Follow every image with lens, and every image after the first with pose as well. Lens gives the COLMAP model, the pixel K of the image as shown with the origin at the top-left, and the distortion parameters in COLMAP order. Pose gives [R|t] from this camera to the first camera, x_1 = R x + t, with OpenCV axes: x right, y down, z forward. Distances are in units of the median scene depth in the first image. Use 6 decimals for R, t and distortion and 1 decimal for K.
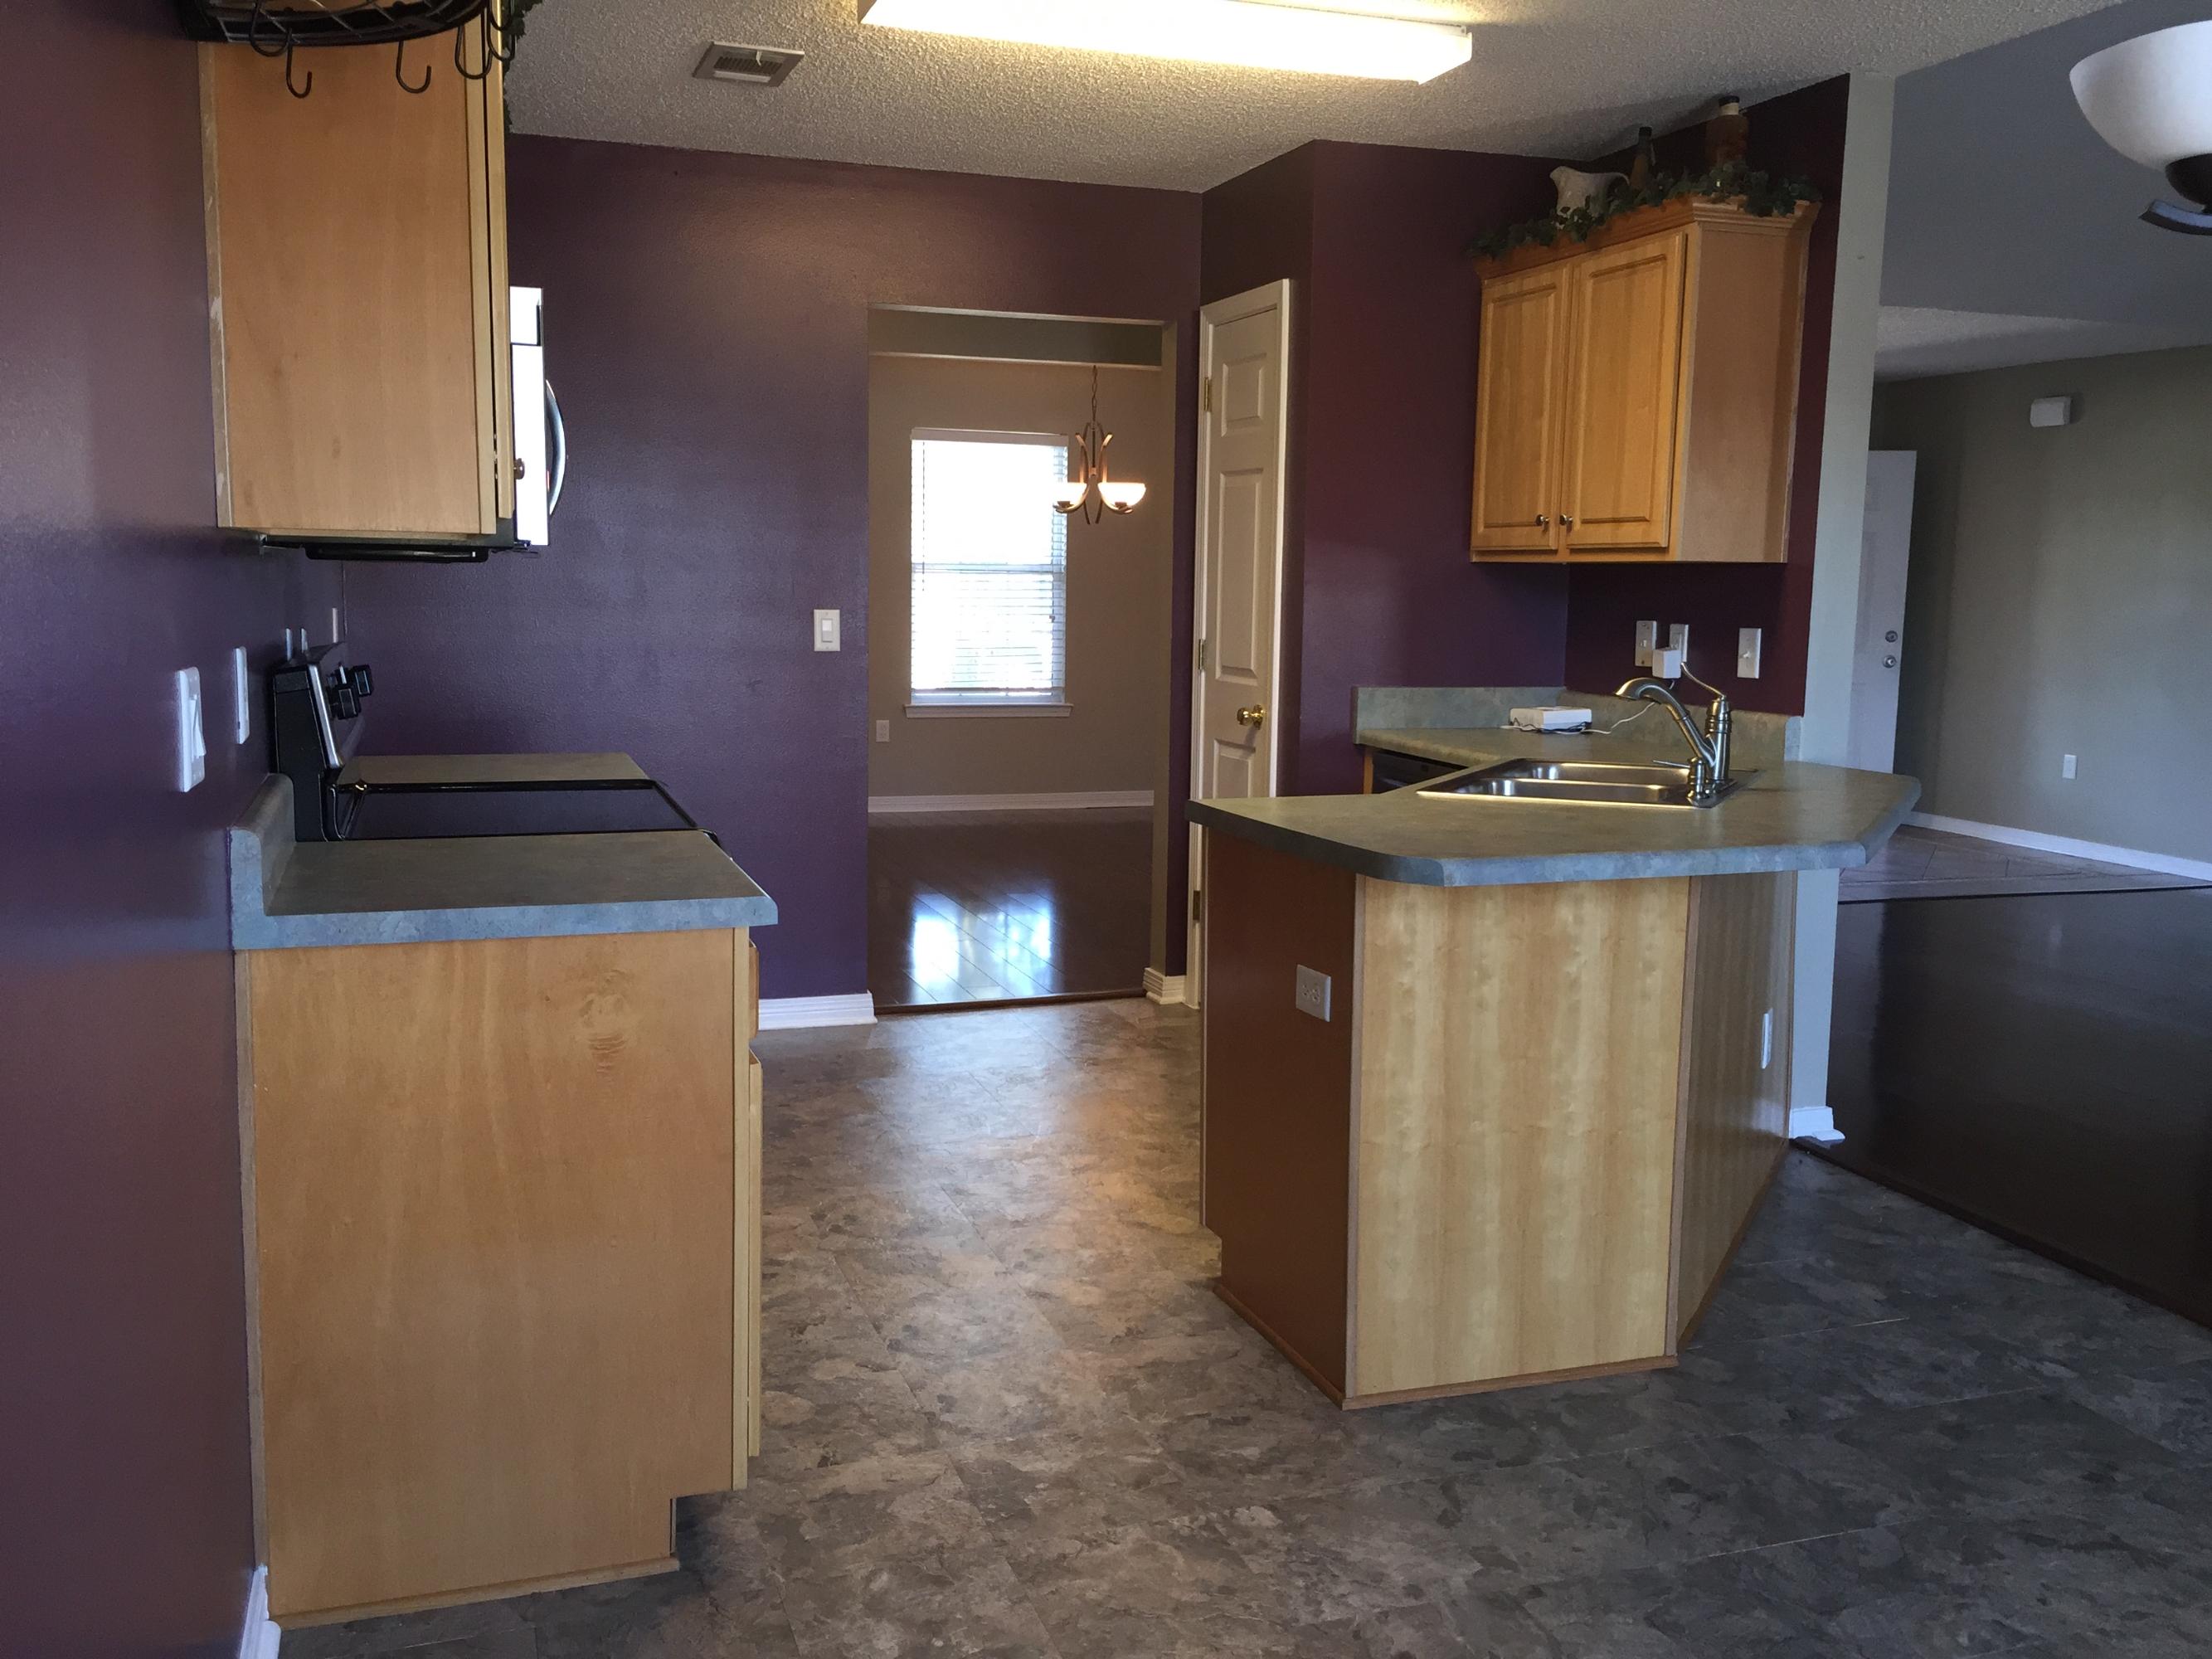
lens RADIAL K [[1893.5, 0, 1080.3], [0, 1893.5, 817.2], [0, 0, 1]] dist [0.055283, -0.080383]
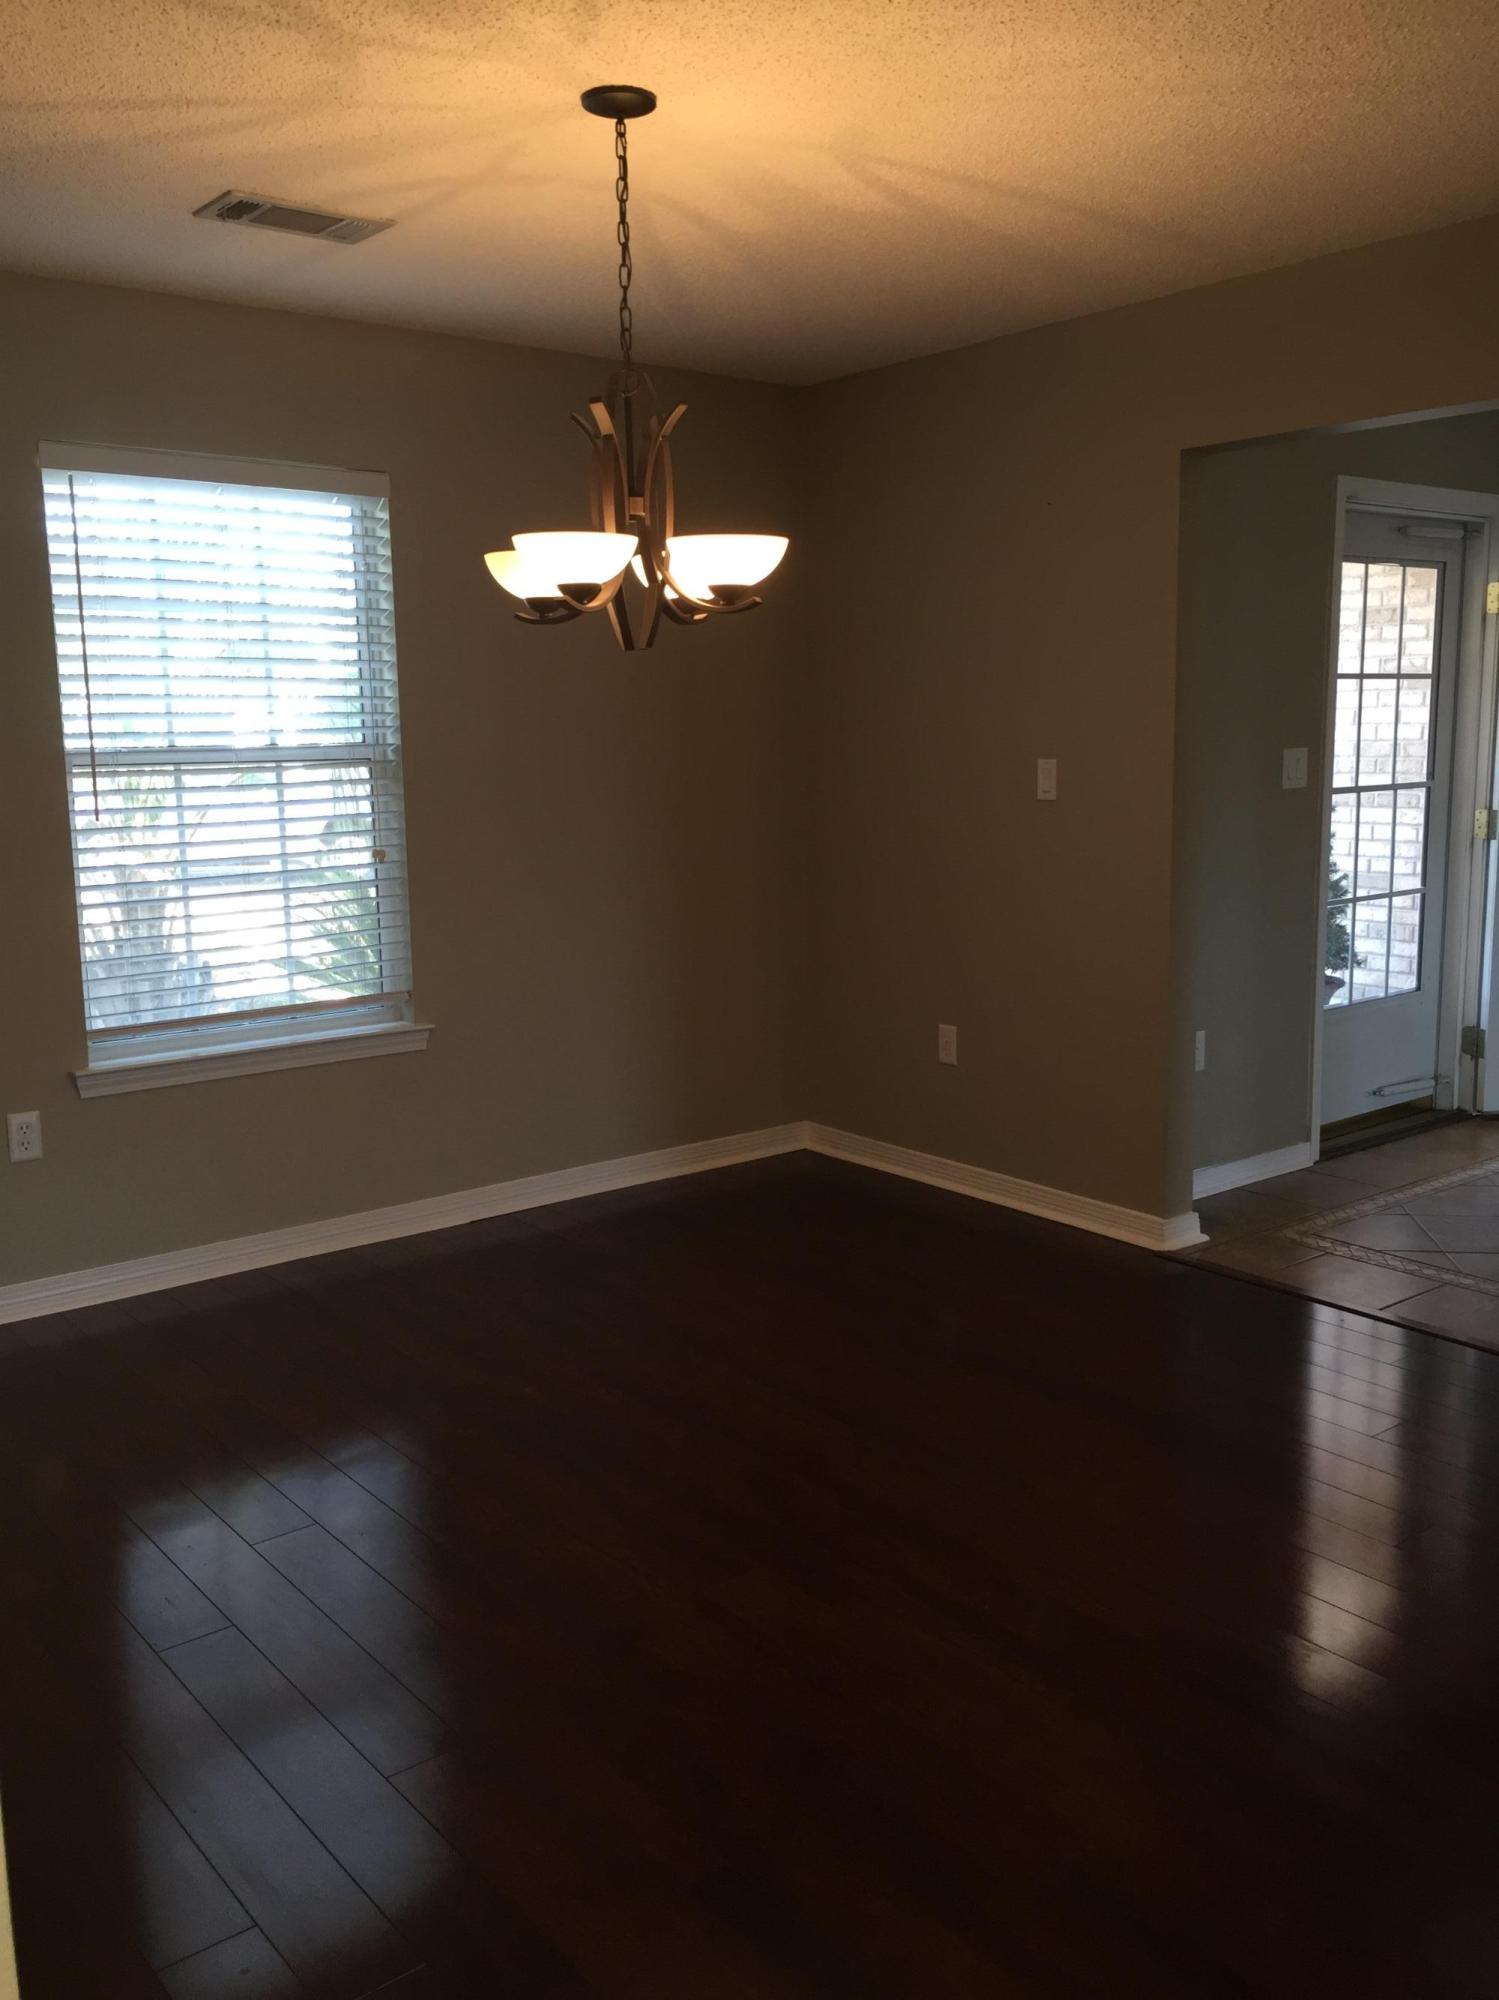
lens RADIAL K [[1711.9, 0, 749.5], [0, 1711.9, 1000.0], [0, 0, 1]] dist [0.055283, -0.080383]
pose [[0.937298, -0.089623, 0.336809, -0.079219], [0.074968, 0.995596, 0.056295, -0.087570], [-0.340371, -0.027515, 0.939889, 0.561259]]
